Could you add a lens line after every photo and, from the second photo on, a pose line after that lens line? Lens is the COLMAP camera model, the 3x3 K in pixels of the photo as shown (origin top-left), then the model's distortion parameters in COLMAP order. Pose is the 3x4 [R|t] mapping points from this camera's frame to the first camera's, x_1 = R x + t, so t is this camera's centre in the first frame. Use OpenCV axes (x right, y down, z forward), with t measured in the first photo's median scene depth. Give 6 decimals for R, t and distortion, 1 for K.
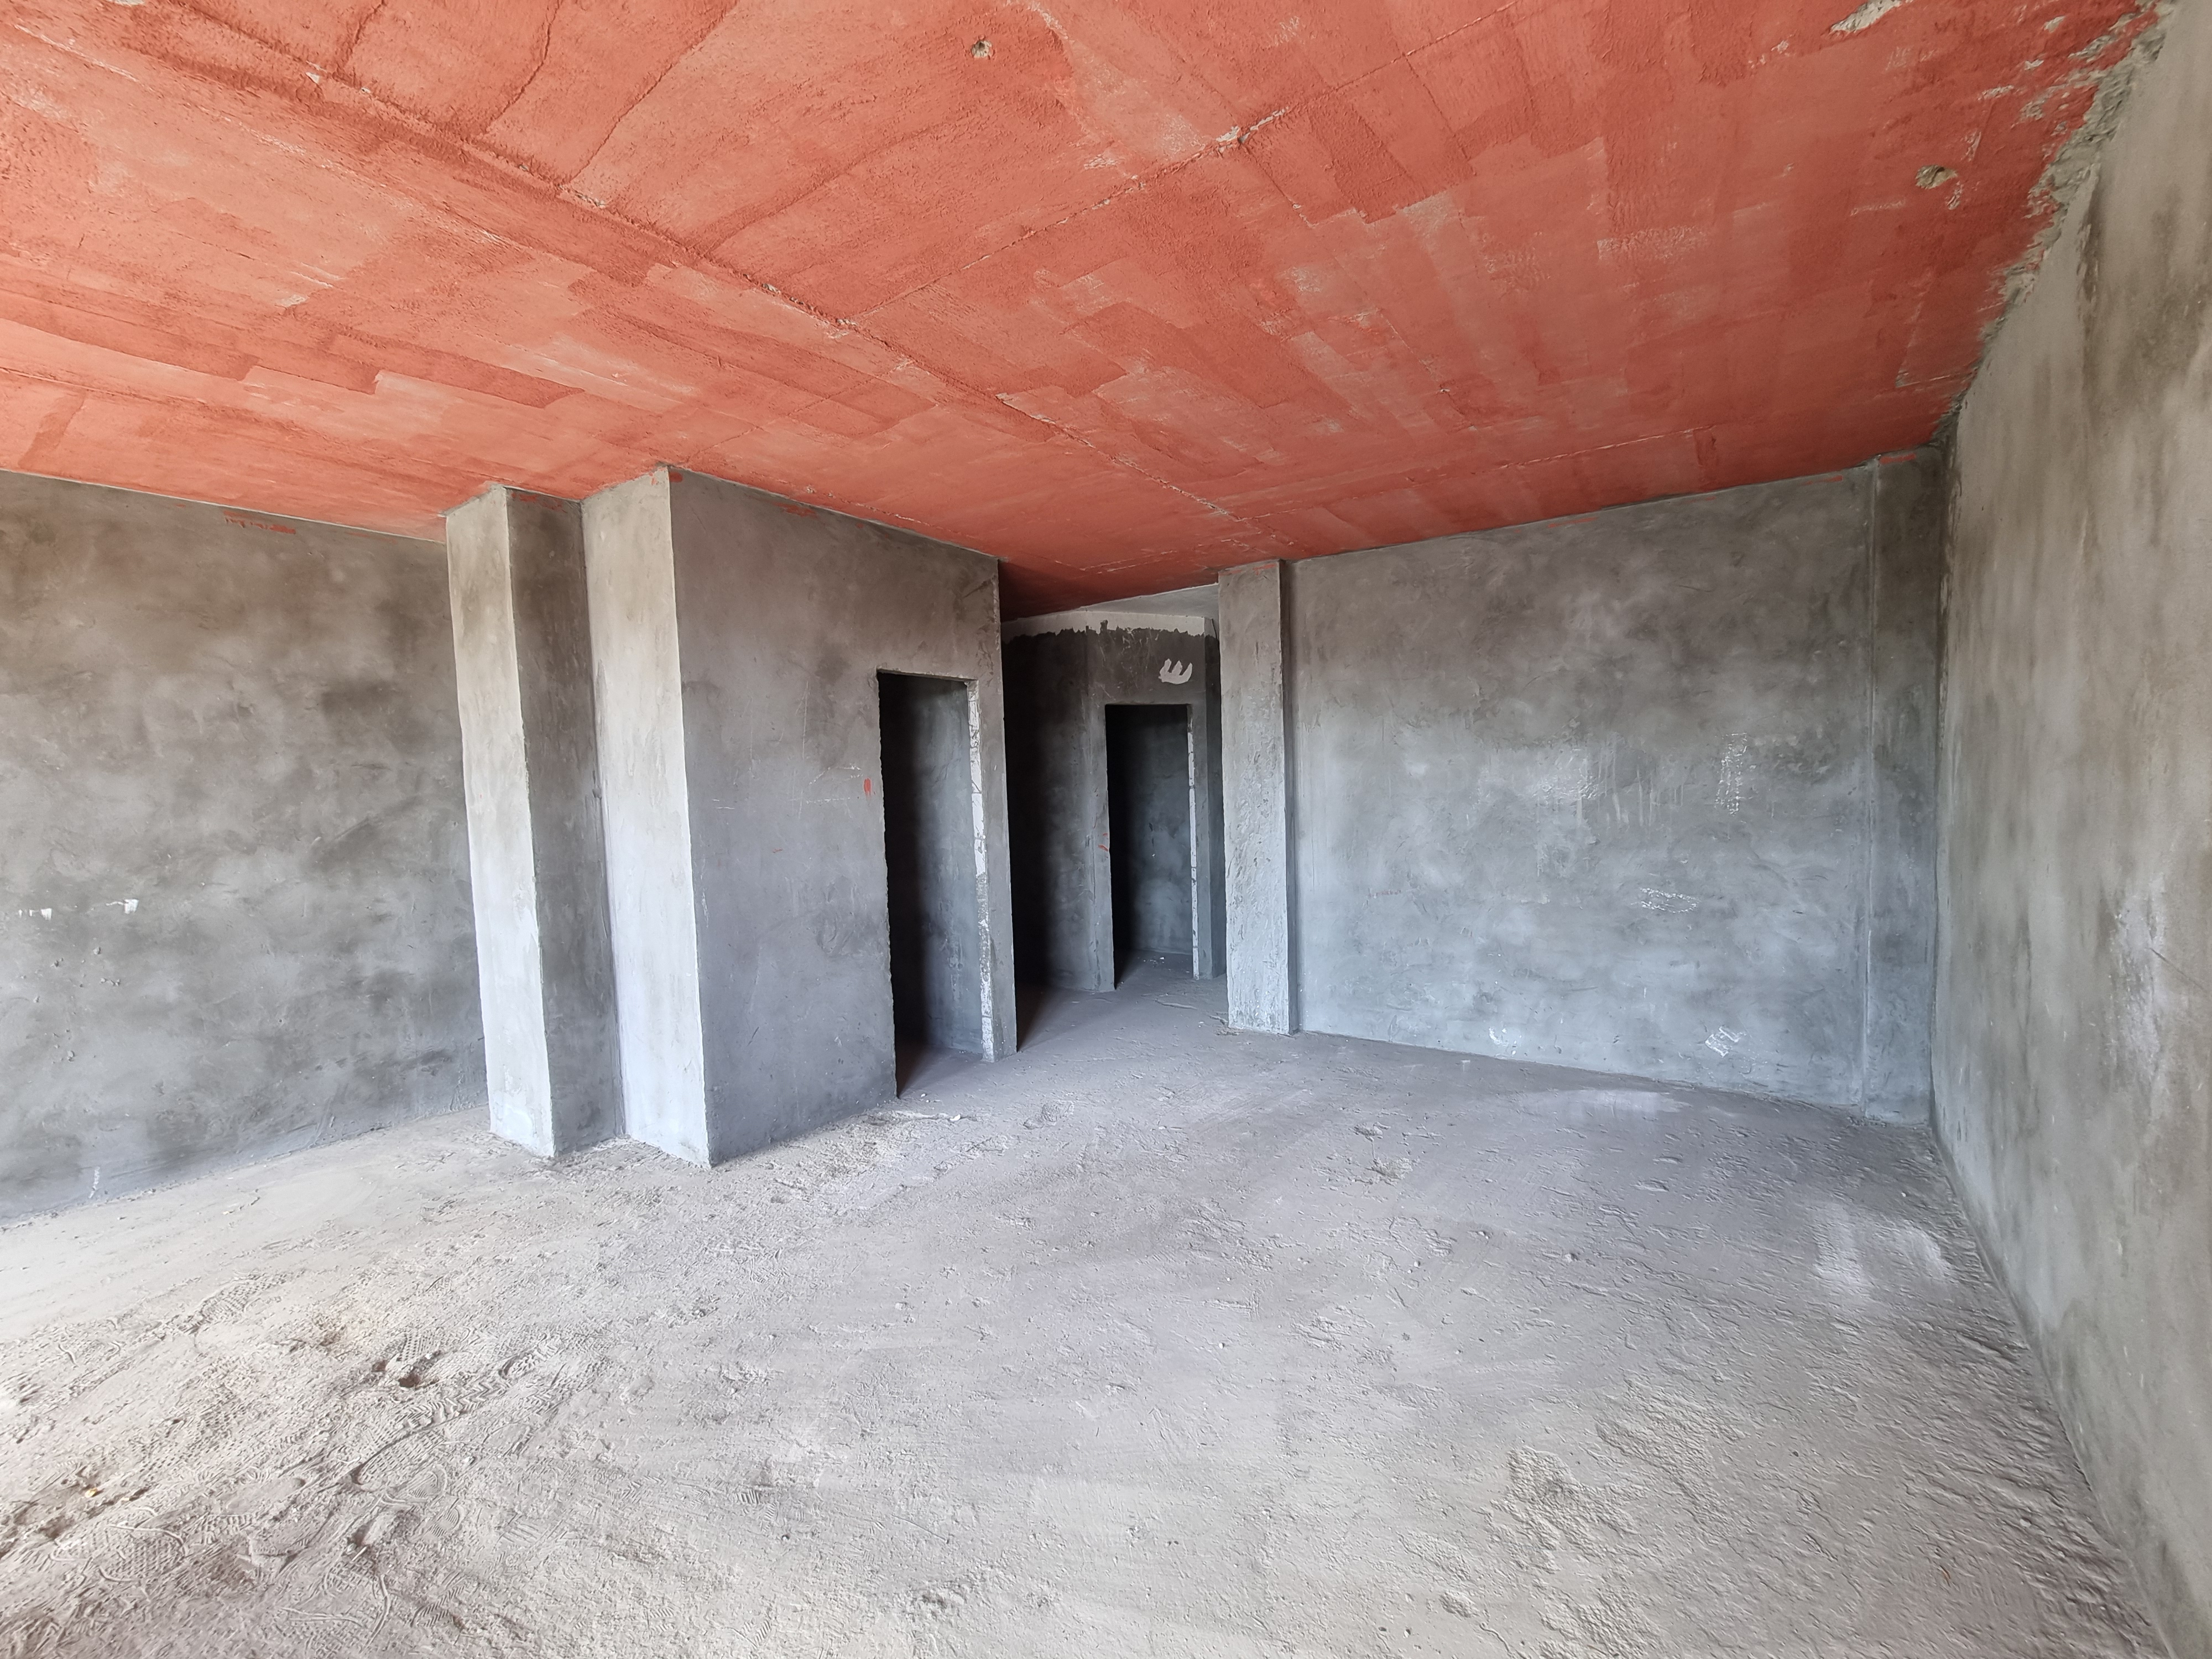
lens RADIAL K [[912.0, 0, 1104.0], [0, 912.0, 846.3], [0, 0, 1]] dist [-0.004278, 0.000275]
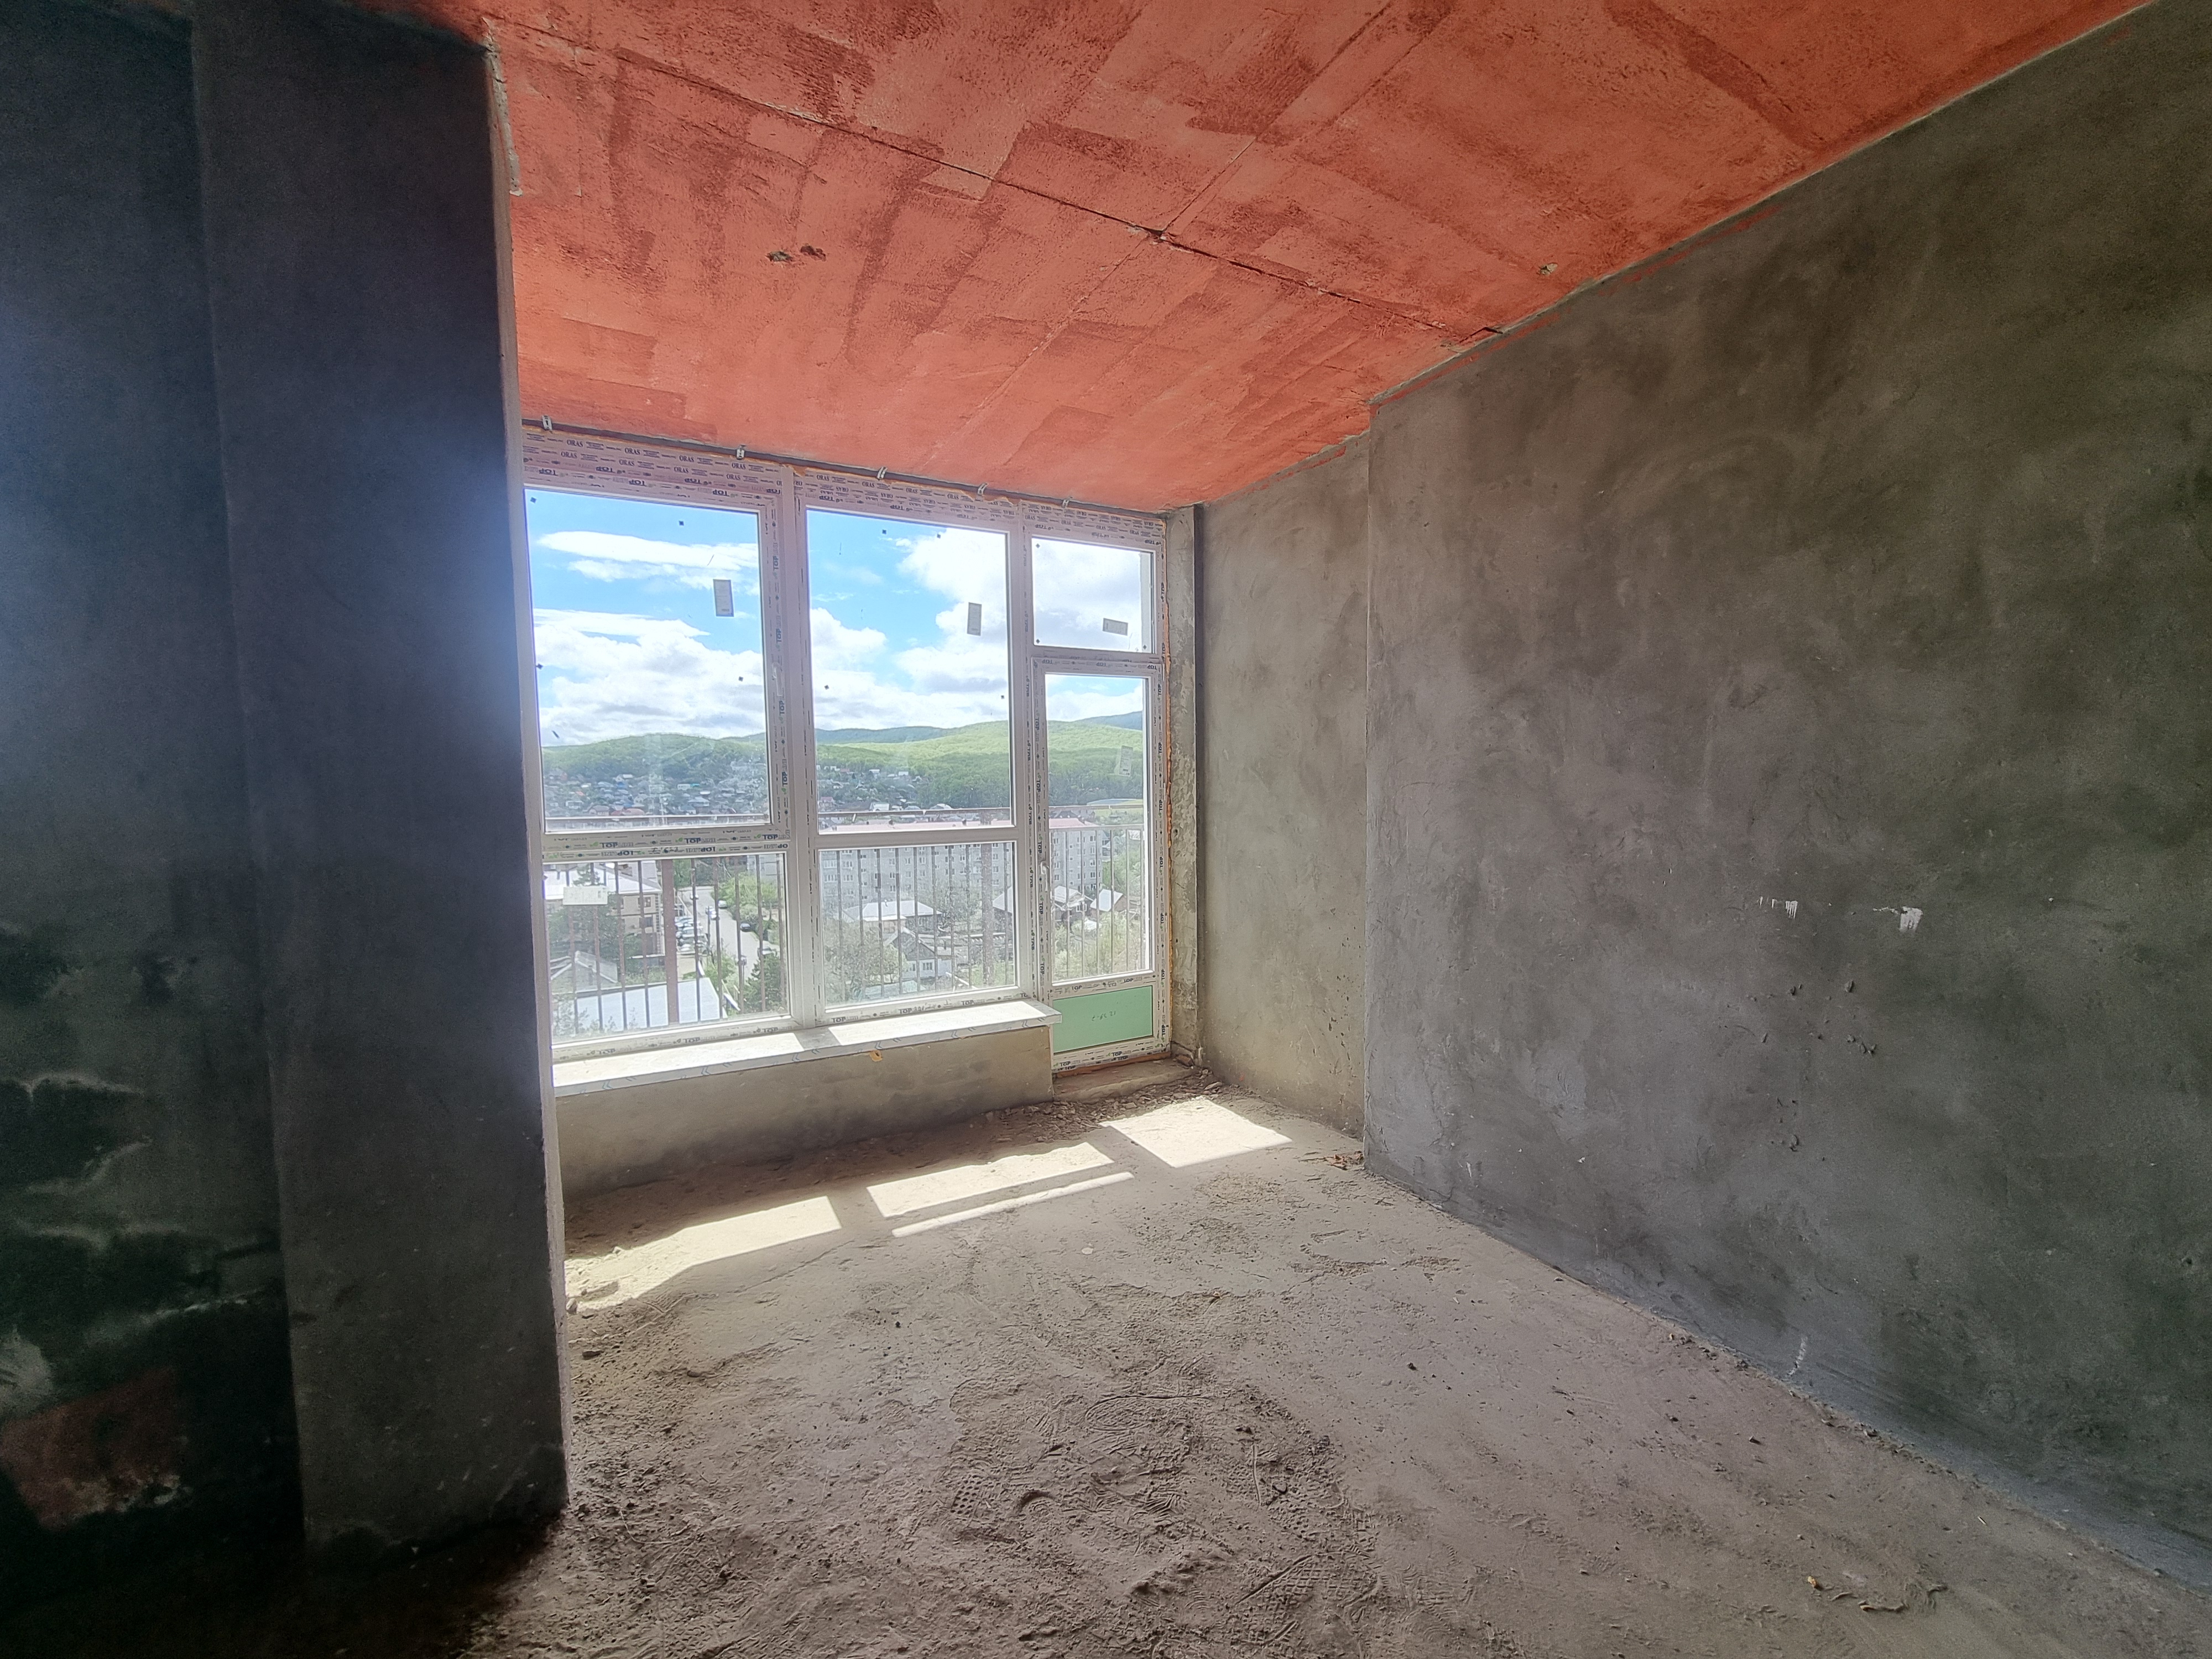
lens RADIAL K [[912.0, 0, 1104.1], [0, 912.0, 845.6], [0, 0, 1]] dist [-0.004278, 0.000275]
pose [[-0.428300, 0.096566, -0.898462, -0.361028], [-0.031278, 0.992094, 0.121540, -0.025451], [0.903095, 0.080158, -0.421894, 0.730568]]
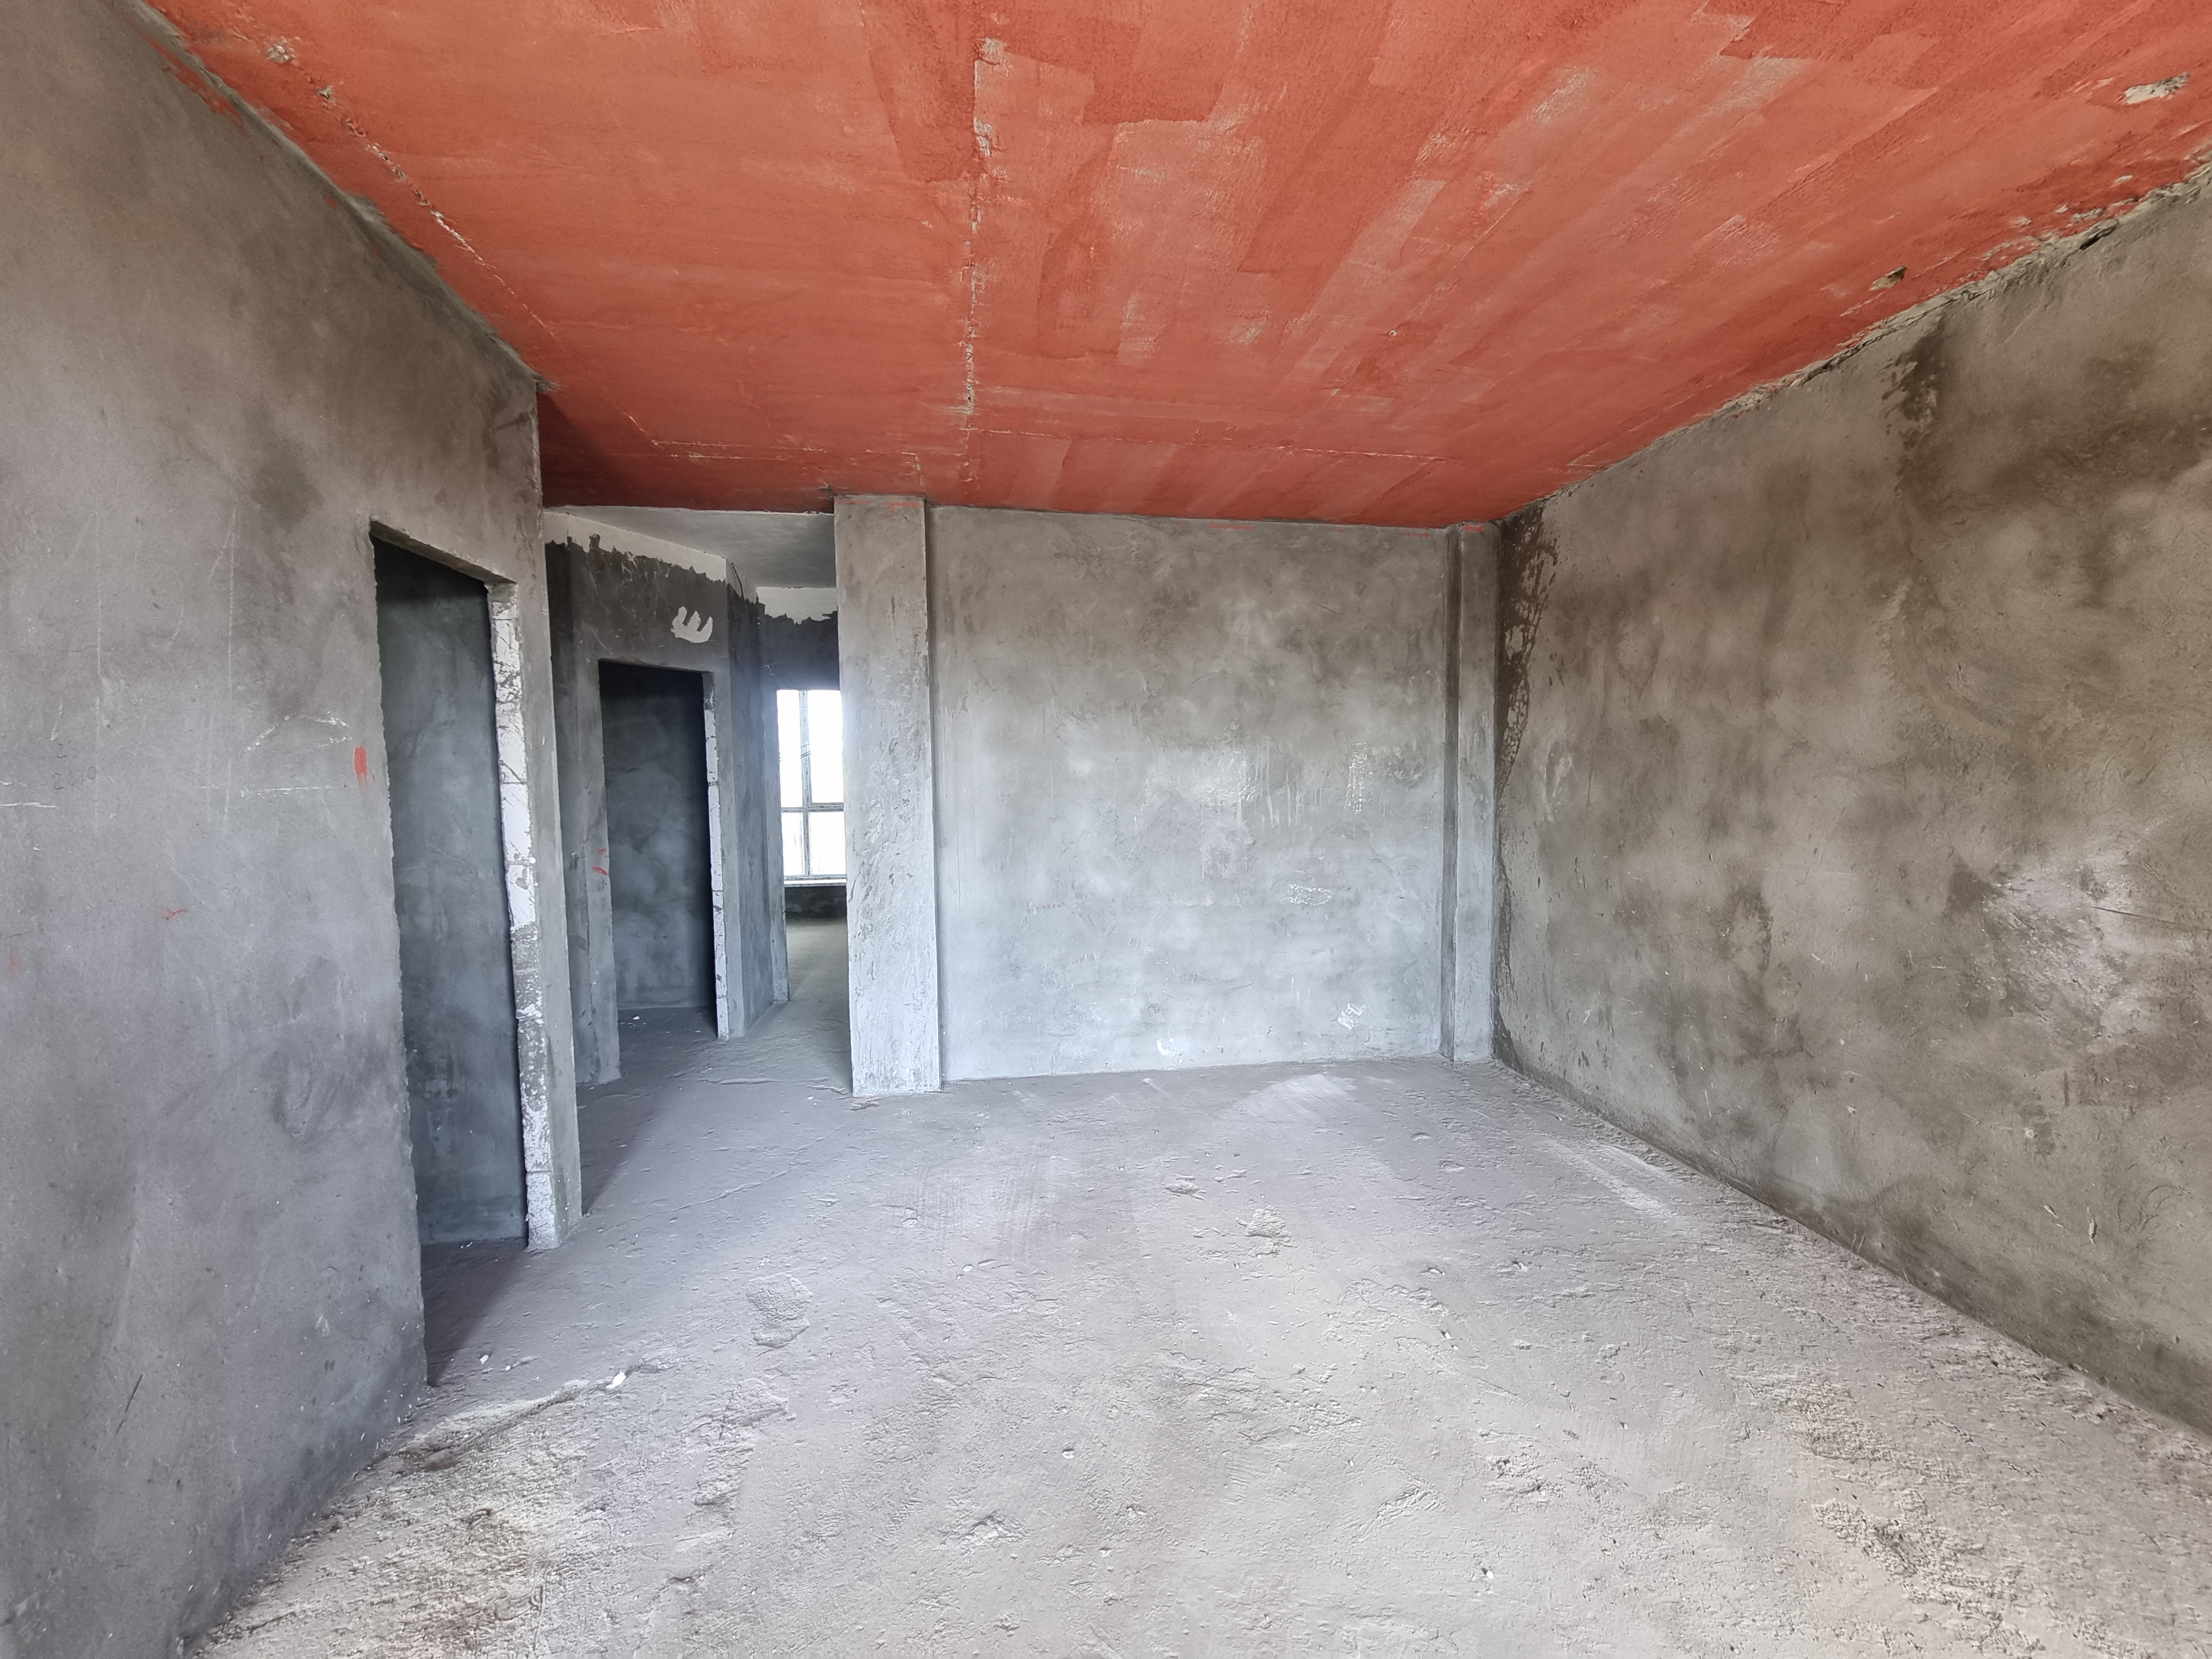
lens RADIAL K [[912.0, 0, 1104.8], [0, 912.0, 845.1], [0, 0, 1]] dist [-0.004278, 0.000275]
pose [[0.718513, -0.026728, 0.695000, -0.344104], [0.032703, 0.999454, 0.004627, -0.013712], [-0.694745, 0.019404, 0.718995, 0.433620]]
